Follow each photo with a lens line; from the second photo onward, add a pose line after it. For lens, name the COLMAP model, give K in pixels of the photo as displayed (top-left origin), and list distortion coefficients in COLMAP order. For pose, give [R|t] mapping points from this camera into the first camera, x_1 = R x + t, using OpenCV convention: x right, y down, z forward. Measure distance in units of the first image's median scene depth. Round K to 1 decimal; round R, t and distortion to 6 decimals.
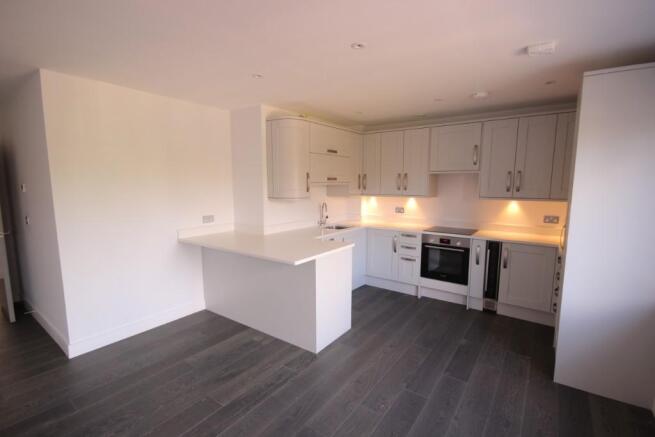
lens RADIAL K [[301.6, 0, 329.7], [0, 301.6, 217.5], [0, 0, 1]] dist [-0.022272, -0.001103]
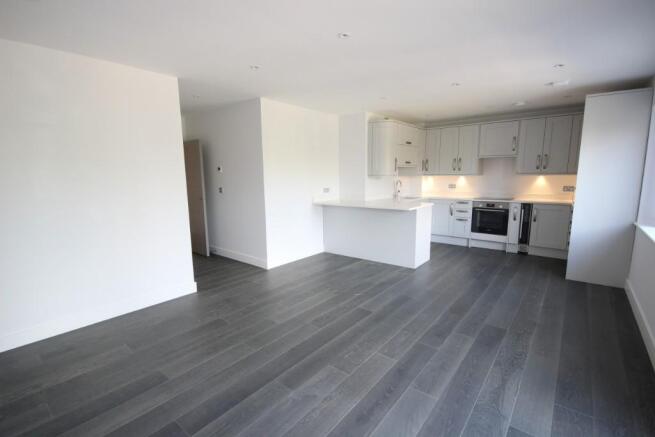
lens RADIAL K [[301.6, 0, 325.8], [0, 301.6, 220.8], [0, 0, 1]] dist [-0.022272, -0.001103]
pose [[0.997685, -0.002824, -0.067946, -0.315500], [0.005448, 0.999245, 0.038456, 0.098915], [0.067786, -0.038737, 0.996948, -0.495311]]
